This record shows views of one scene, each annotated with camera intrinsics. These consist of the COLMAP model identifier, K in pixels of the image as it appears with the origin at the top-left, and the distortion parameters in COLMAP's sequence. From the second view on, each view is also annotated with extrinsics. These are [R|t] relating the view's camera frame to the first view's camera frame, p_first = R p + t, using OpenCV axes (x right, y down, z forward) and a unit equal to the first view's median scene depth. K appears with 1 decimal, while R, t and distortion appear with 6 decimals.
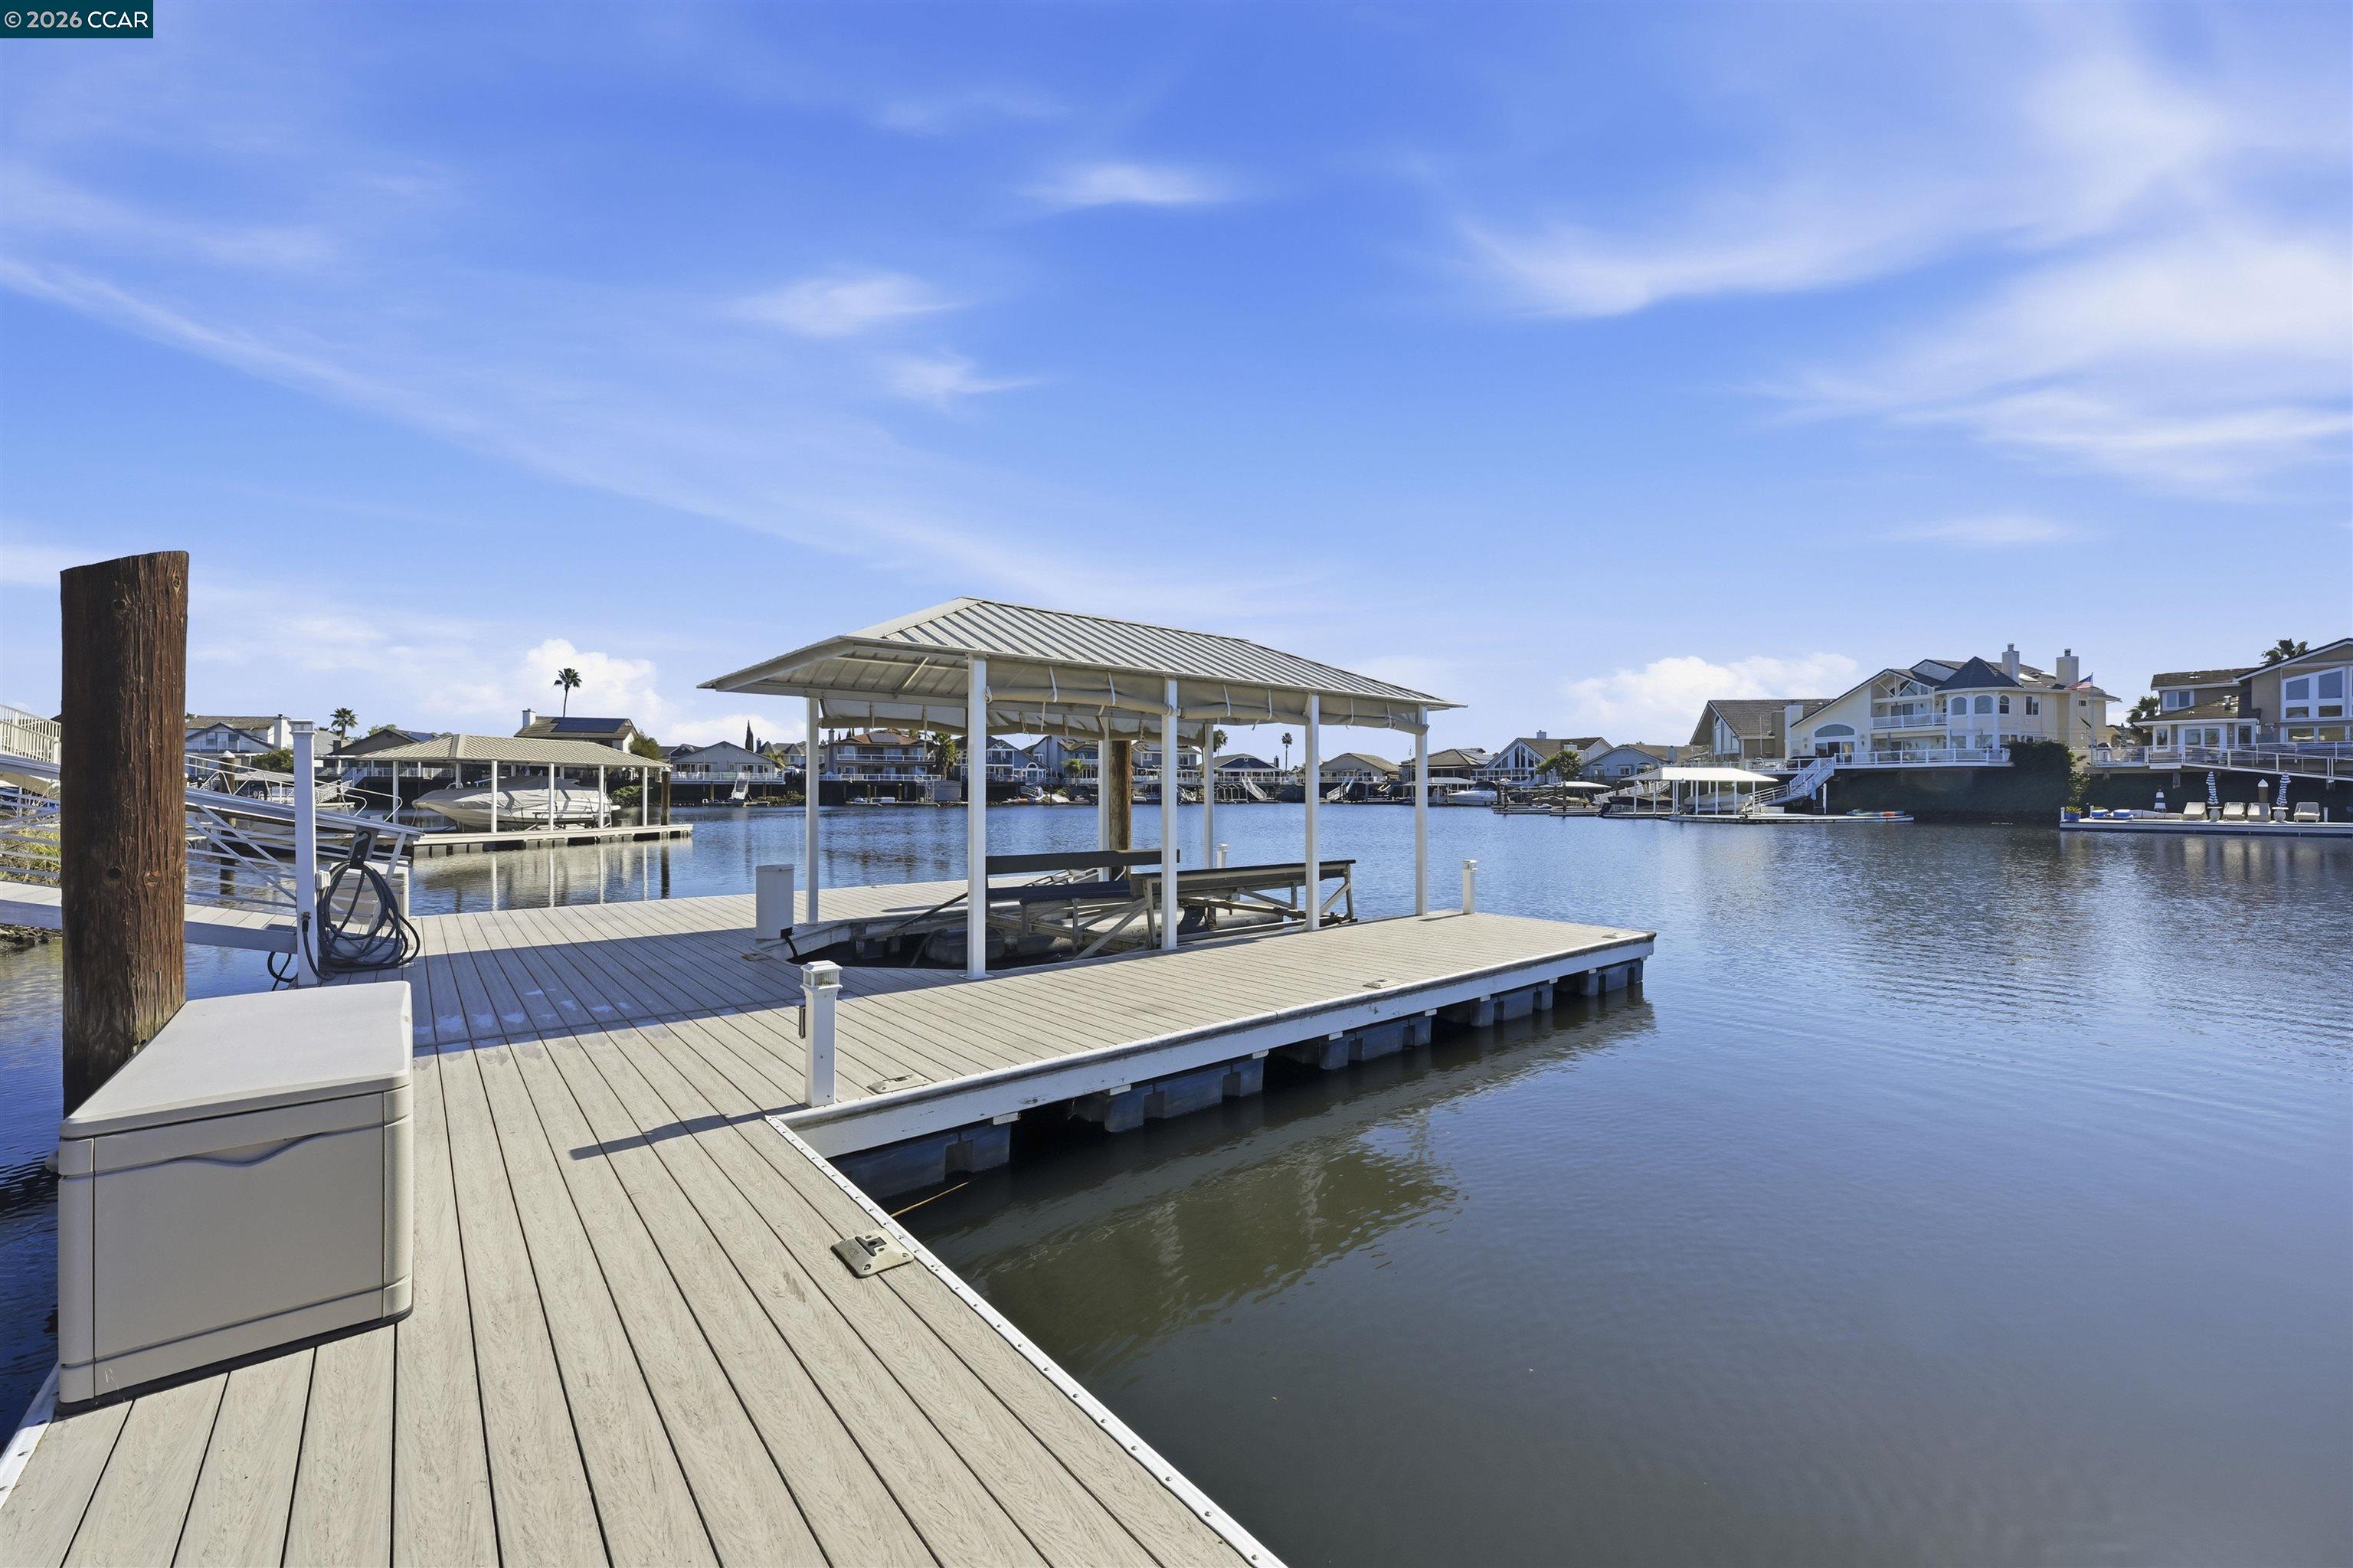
lens RADIAL K [[927.6, 0, 1190.1], [0, 927.6, 791.1], [0, 0, 1]] dist [-0.001977, 0.000436]
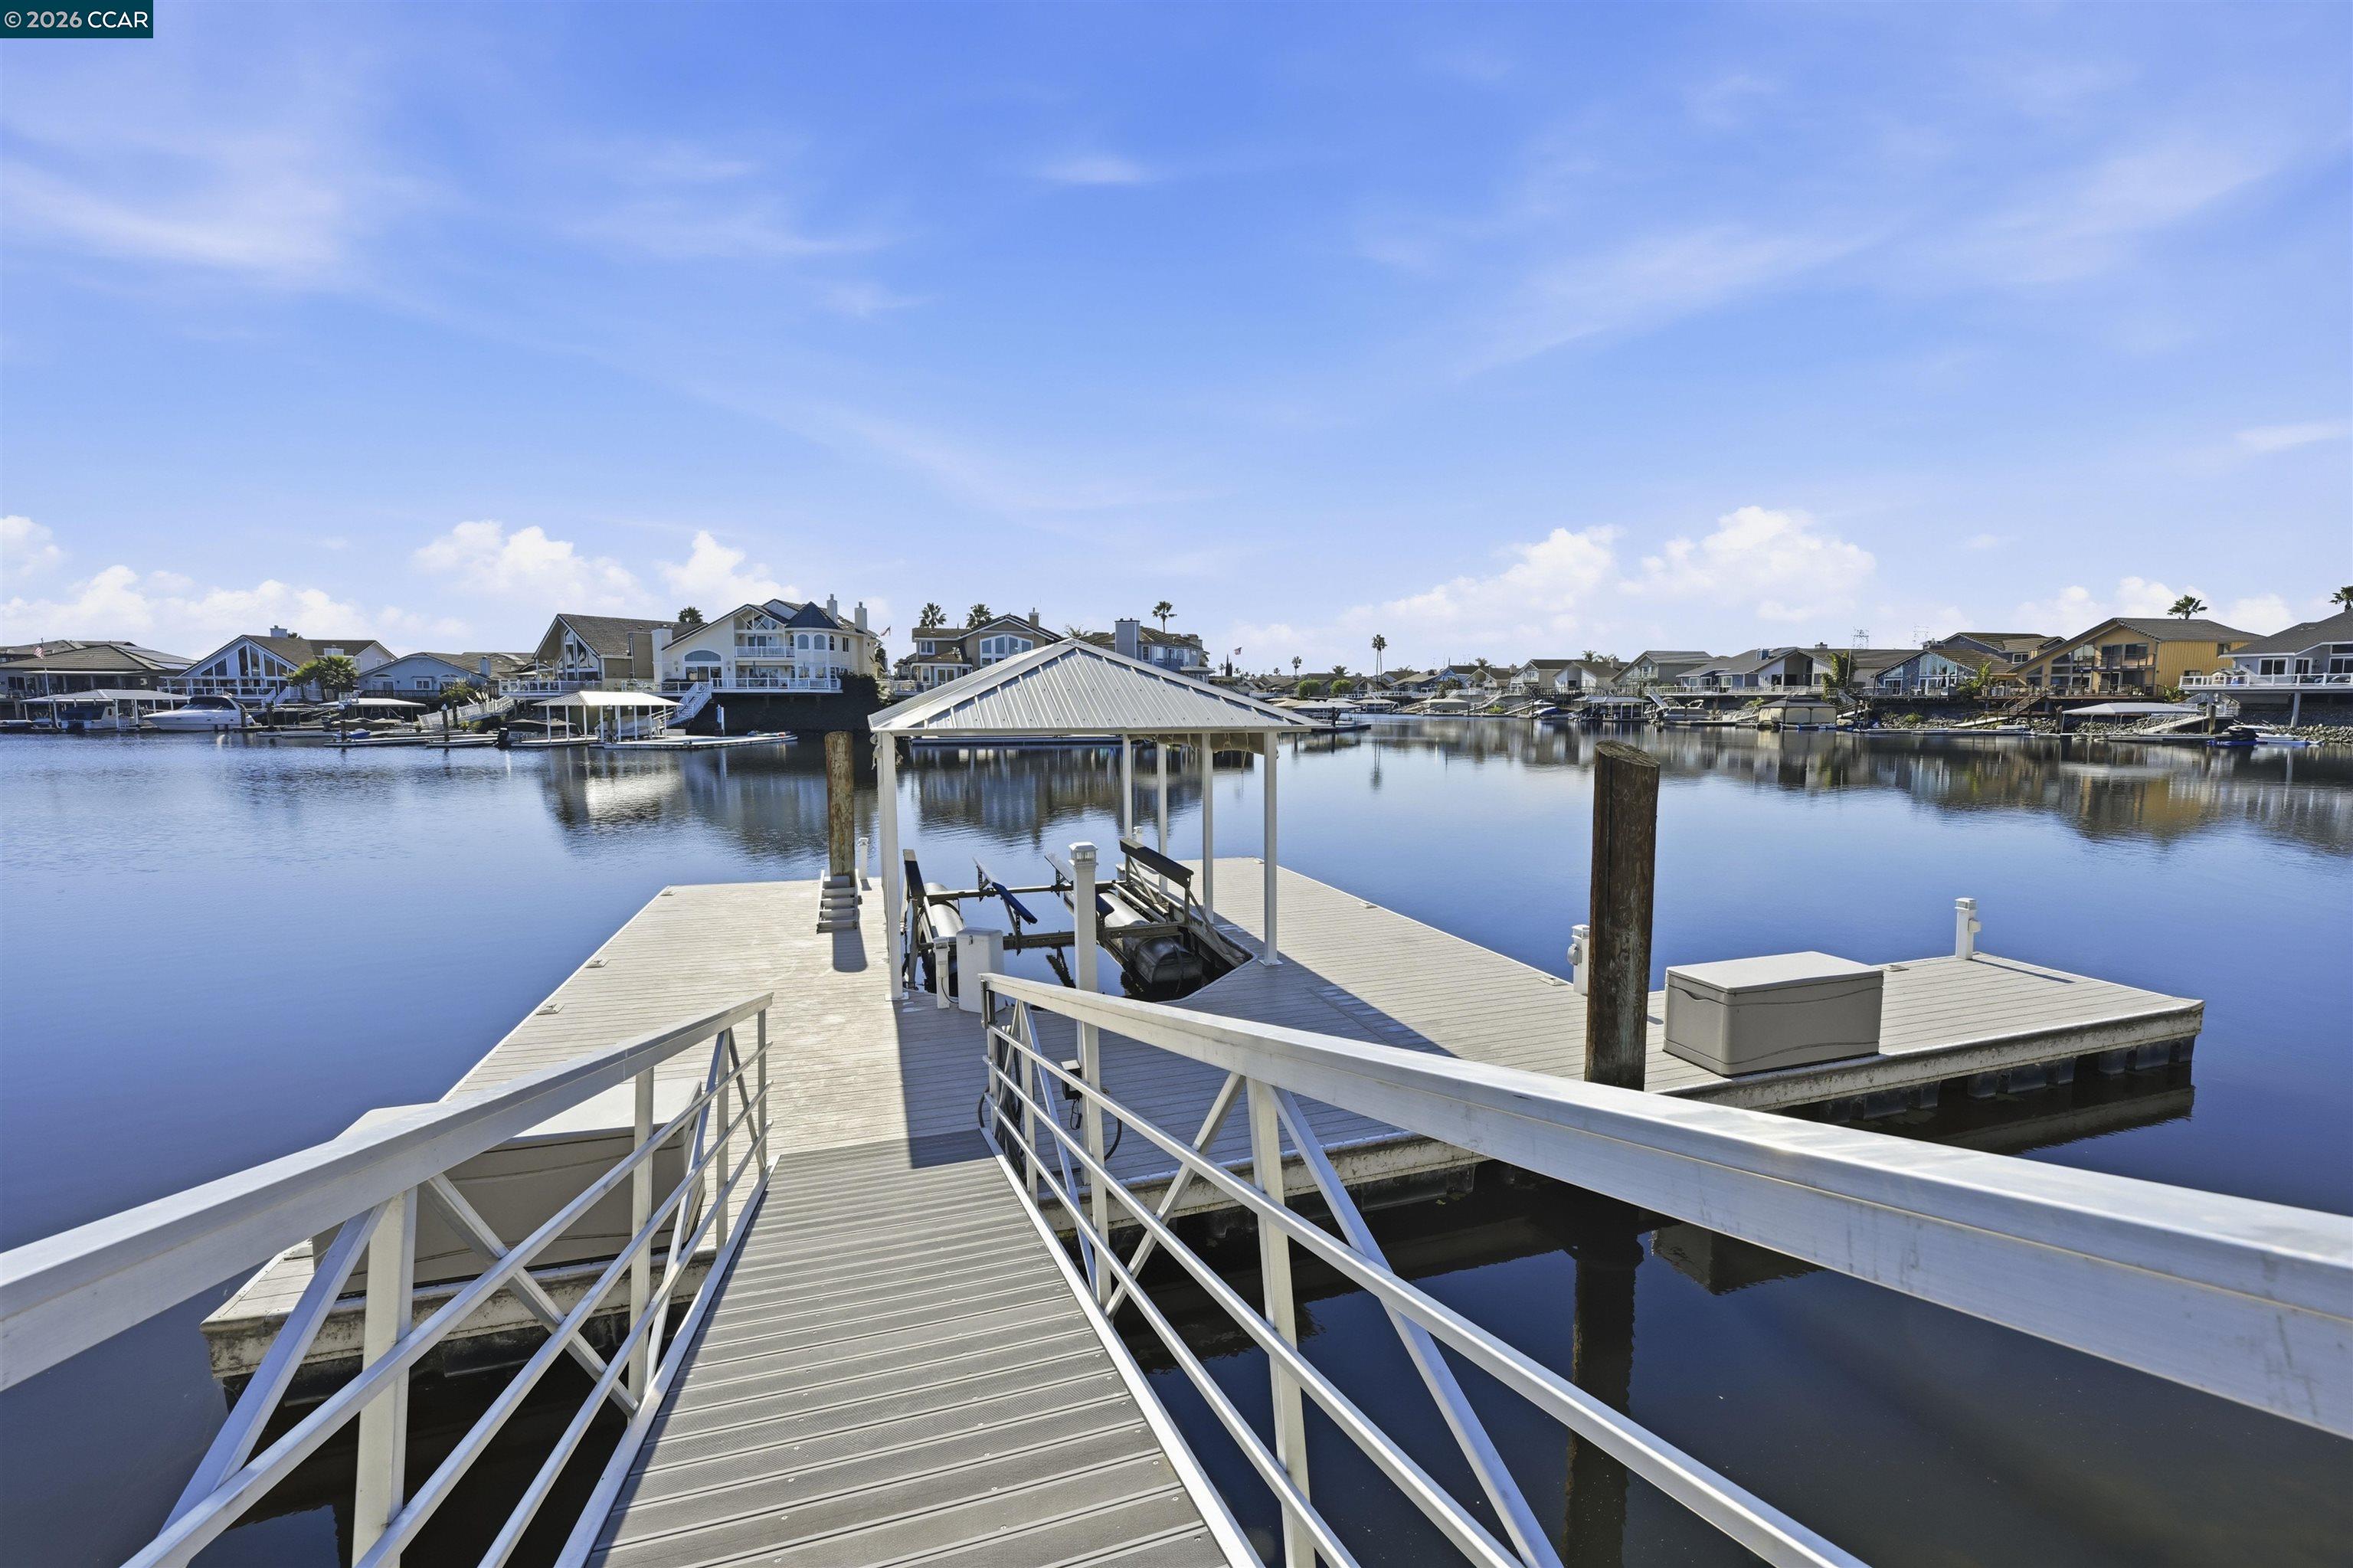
lens RADIAL K [[964.4, 0, 1184.2], [0, 964.4, 782.3], [0, 0, 1]] dist [-0.005290, 0.001572]
pose [[0.374986, -0.081017, 0.923483, -0.144899], [-0.001730, 0.996111, 0.088091, -0.018436], [-0.927029, -0.034630, 0.373388, 0.053502]]
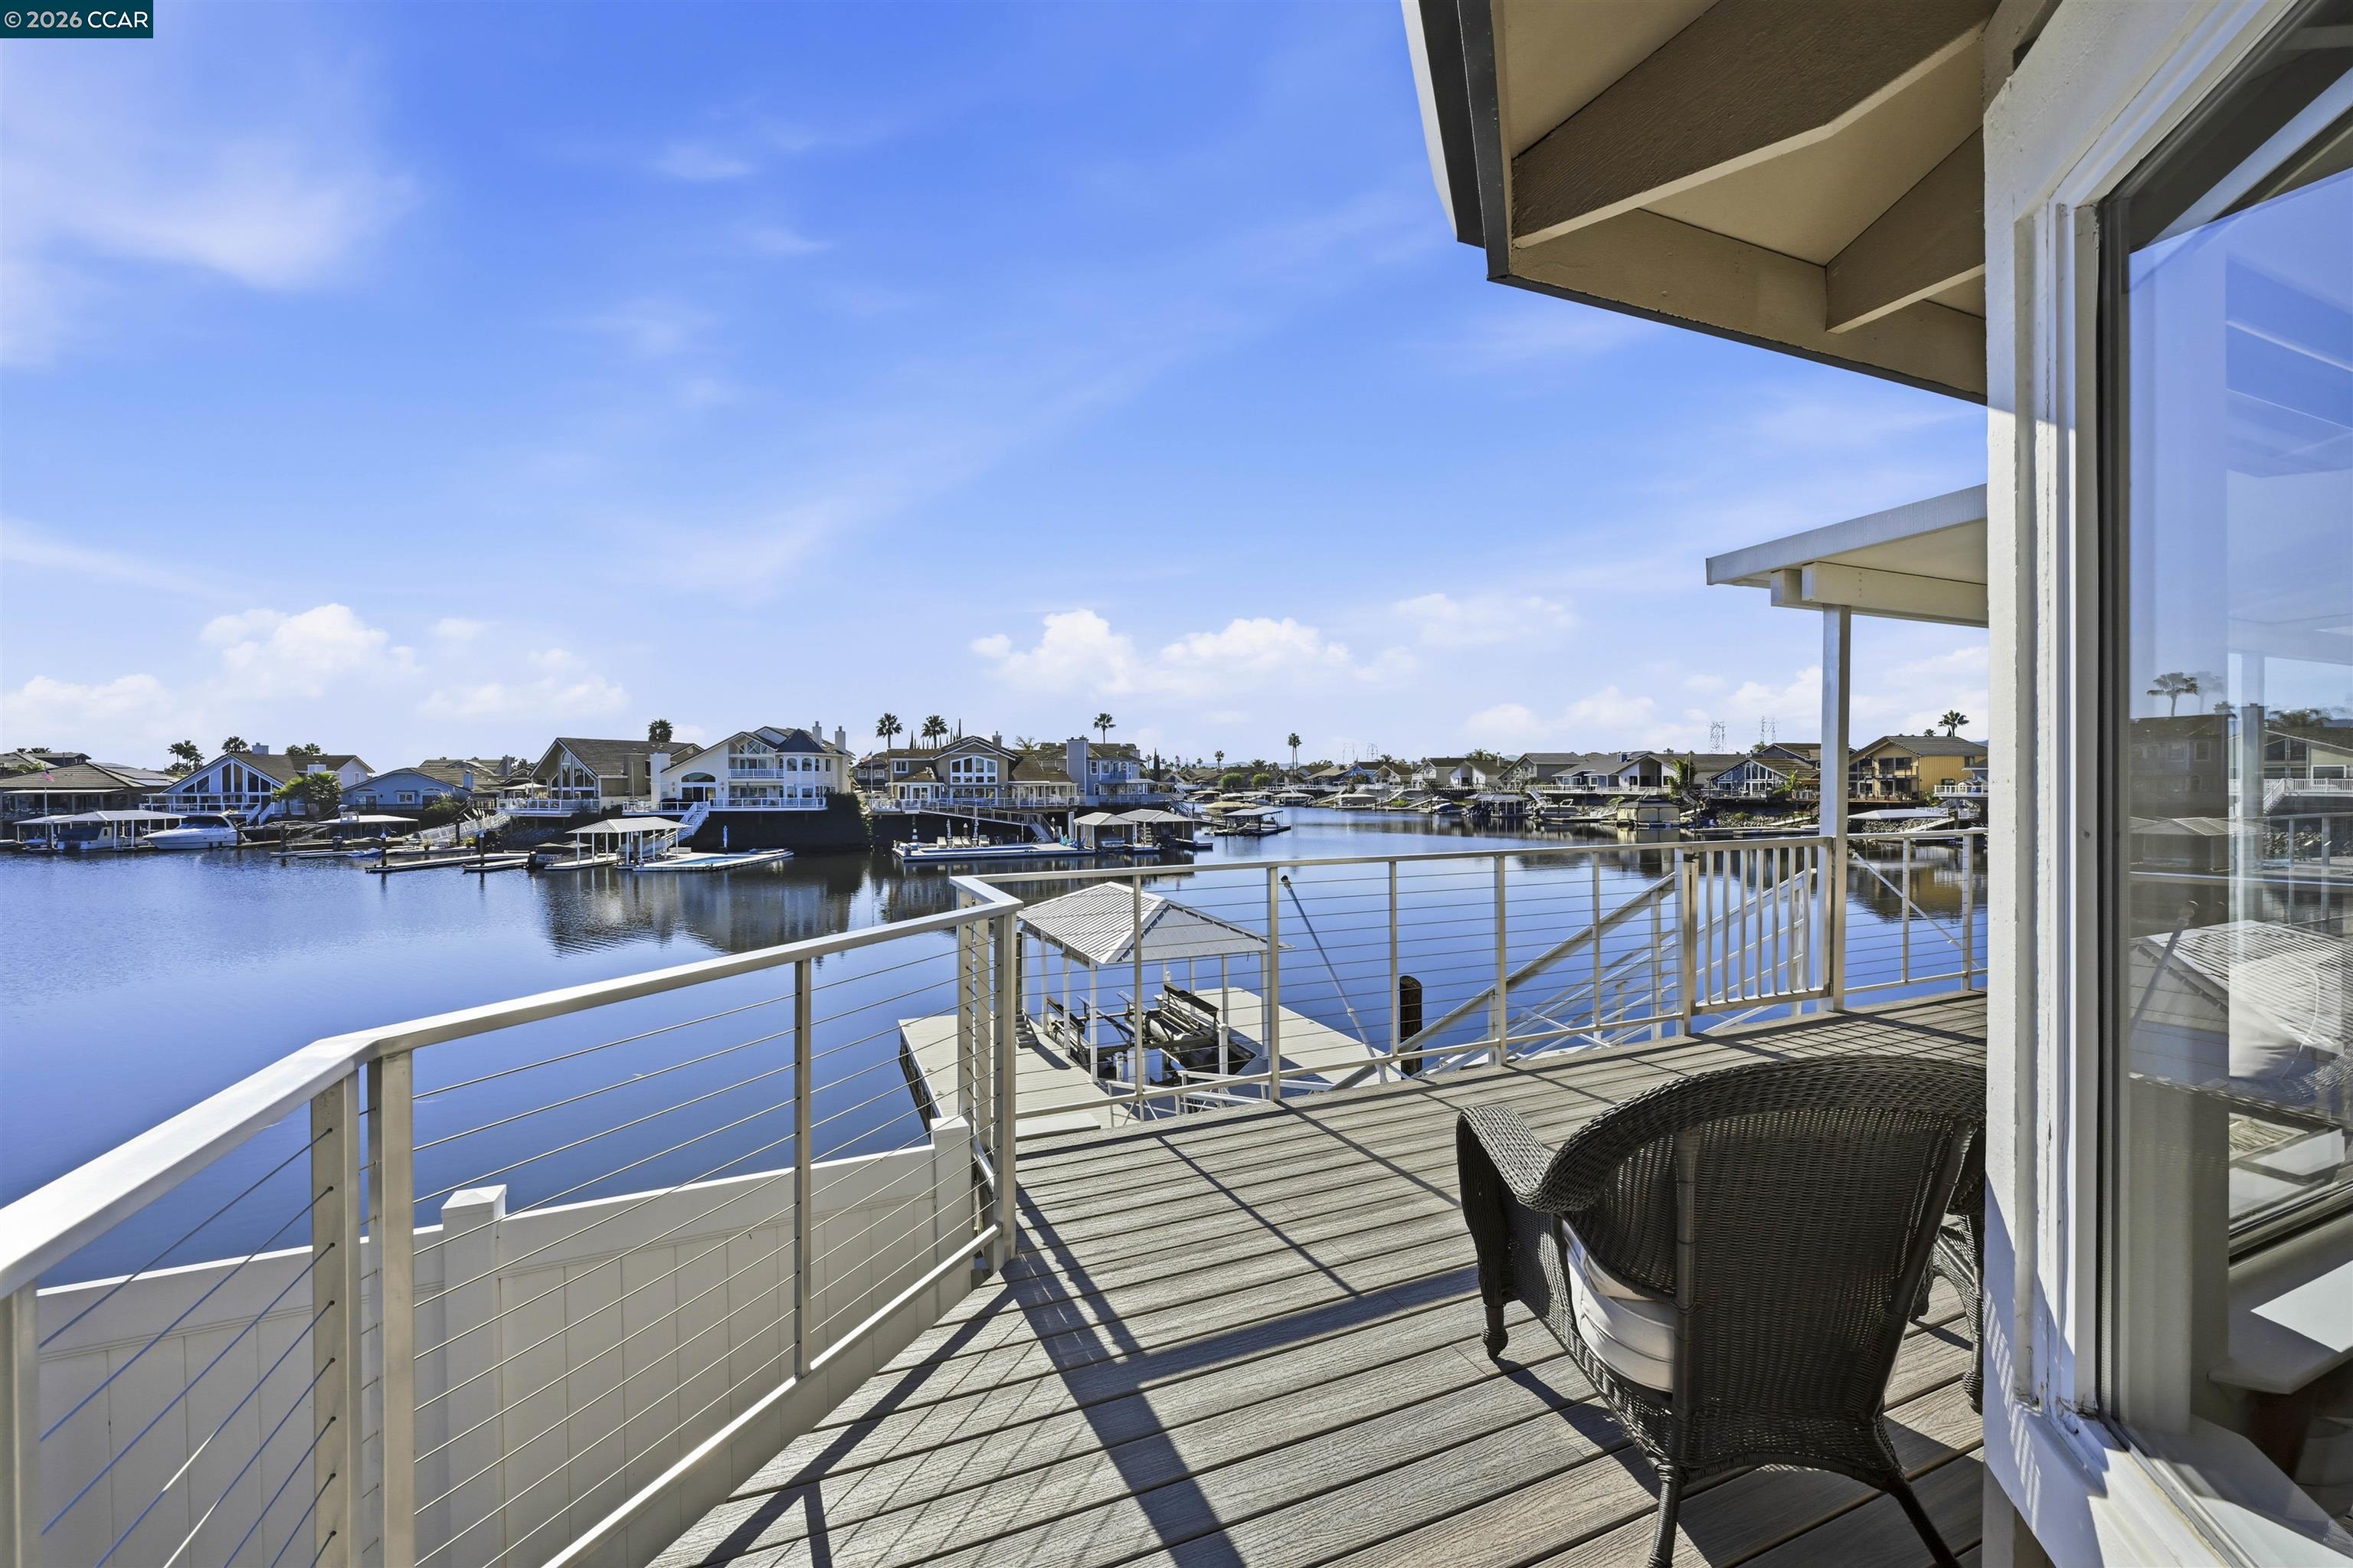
lens RADIAL K [[927.6, 0, 1185.2], [0, 927.6, 780.7], [0, 0, 1]] dist [-0.001977, 0.000436]
pose [[0.297889, -0.001915, 0.954598, -0.267901], [0.005554, 0.999985, 0.000273, -0.058089], [-0.954584, 0.005221, 0.297895, 0.036263]]
